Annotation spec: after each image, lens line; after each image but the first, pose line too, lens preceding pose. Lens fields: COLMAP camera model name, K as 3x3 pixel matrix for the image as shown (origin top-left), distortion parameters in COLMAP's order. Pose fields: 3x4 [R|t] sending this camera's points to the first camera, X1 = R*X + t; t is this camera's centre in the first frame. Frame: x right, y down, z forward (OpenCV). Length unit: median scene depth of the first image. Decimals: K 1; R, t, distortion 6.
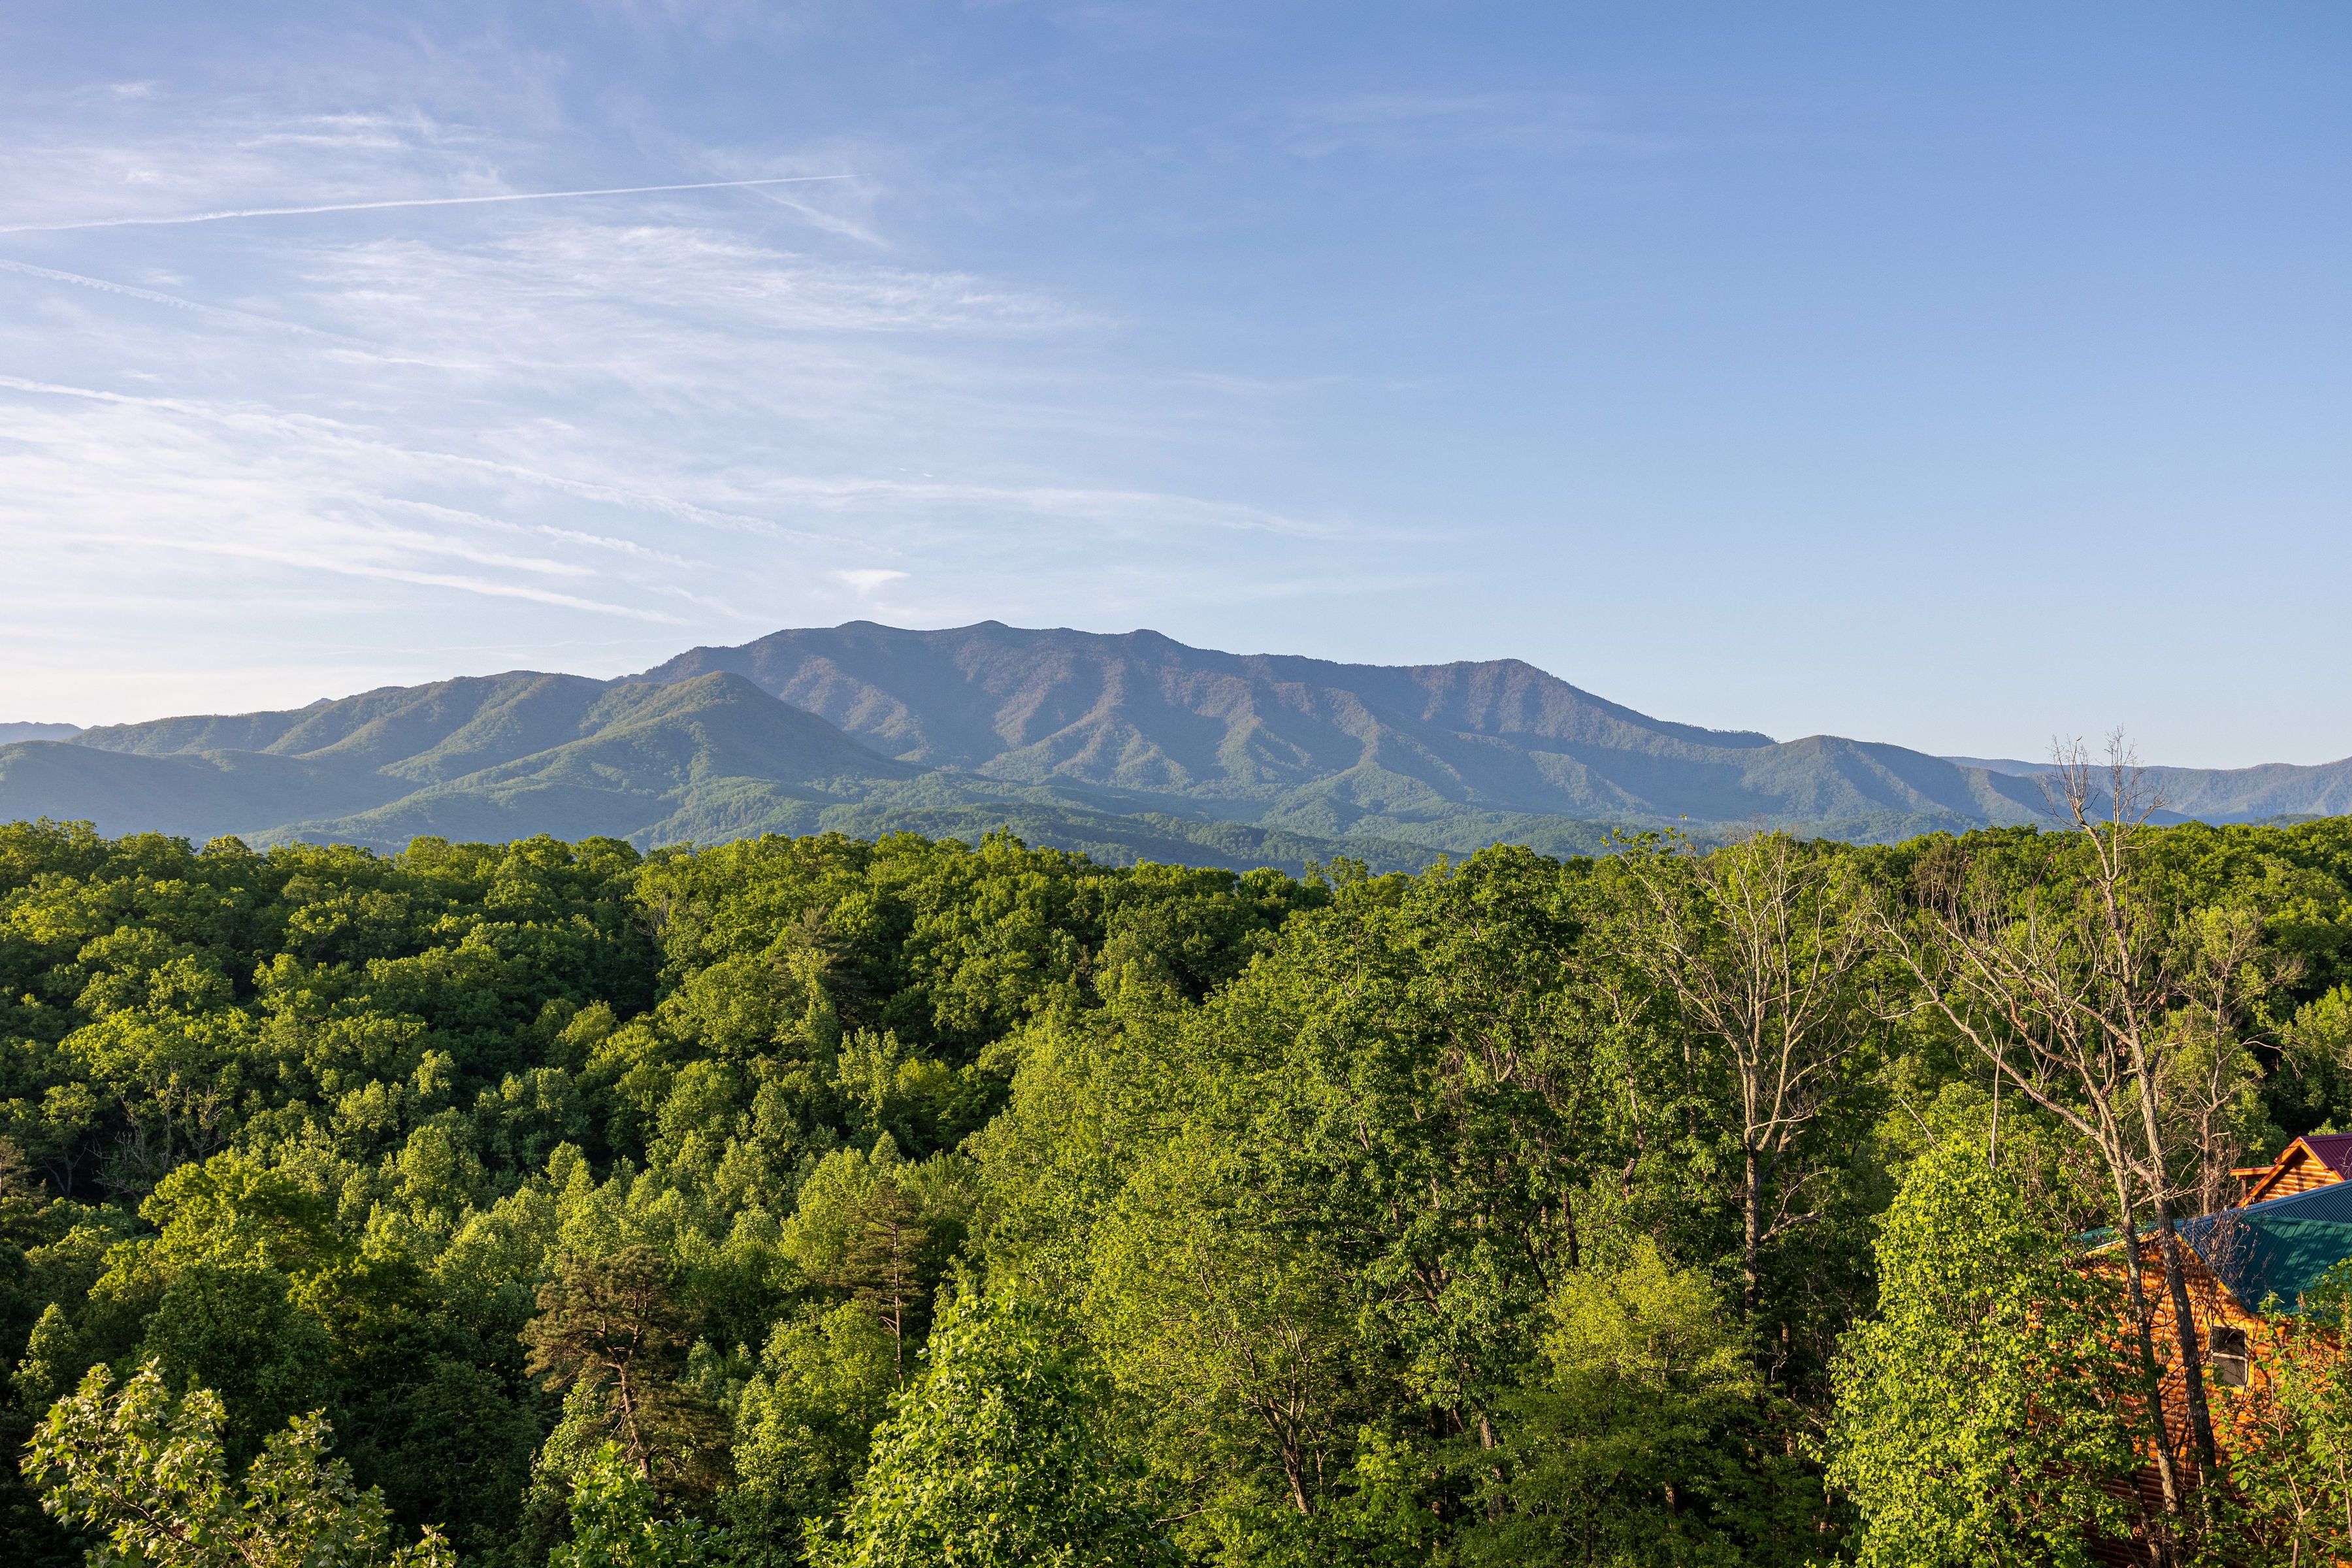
lens RADIAL K [[2239.3, 0, 1176.0], [0, 2239.3, 784.0], [0, 0, 1]] dist [-0.006259, 0.003131]
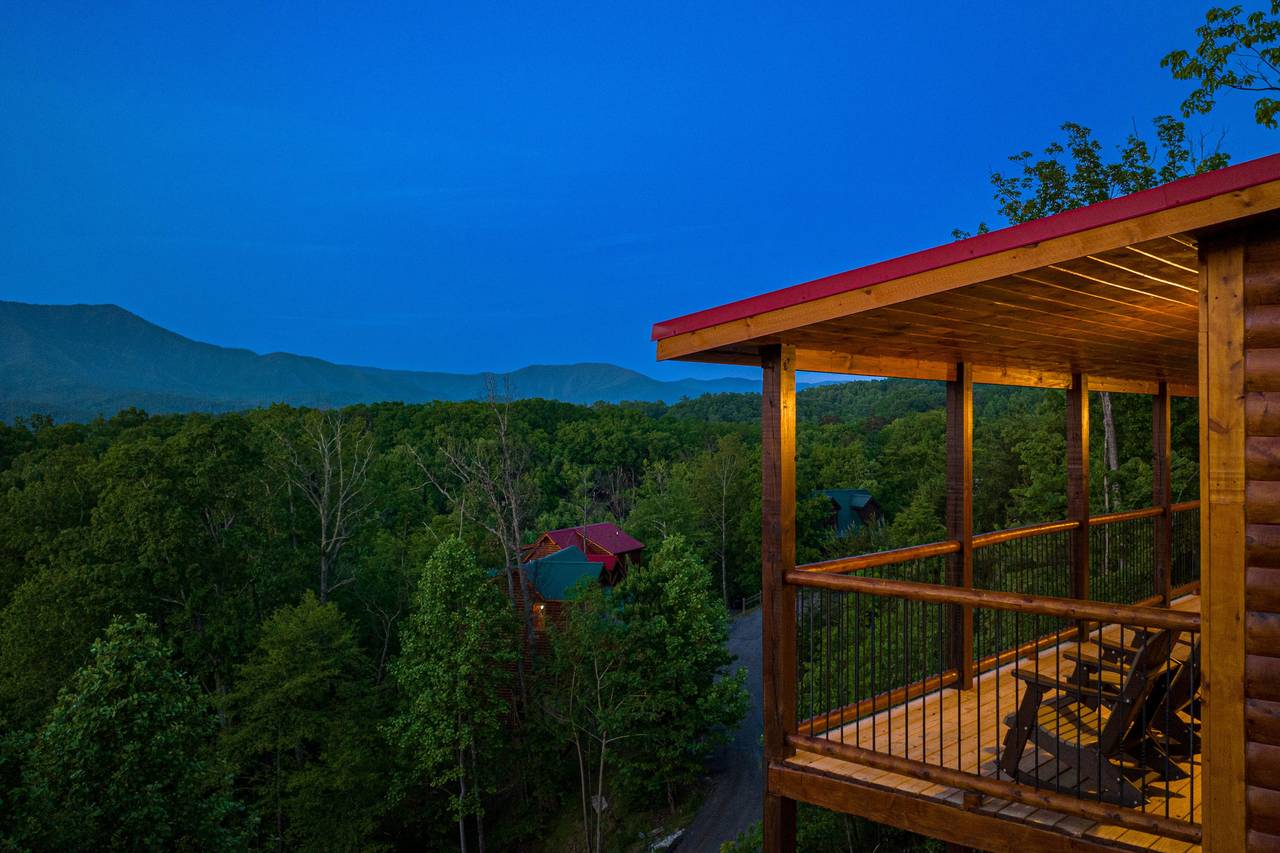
lens RADIAL K [[1218.7, 0, 640.0], [0, 1218.7, 426.5], [0, 0, 1]] dist [-0.006259, 0.003131]
pose [[0.811179, -0.004567, 0.584780, -0.126517], [-0.023699, 0.998891, 0.040675, -0.010390], [-0.584317, -0.046854, 0.810172, -0.095437]]
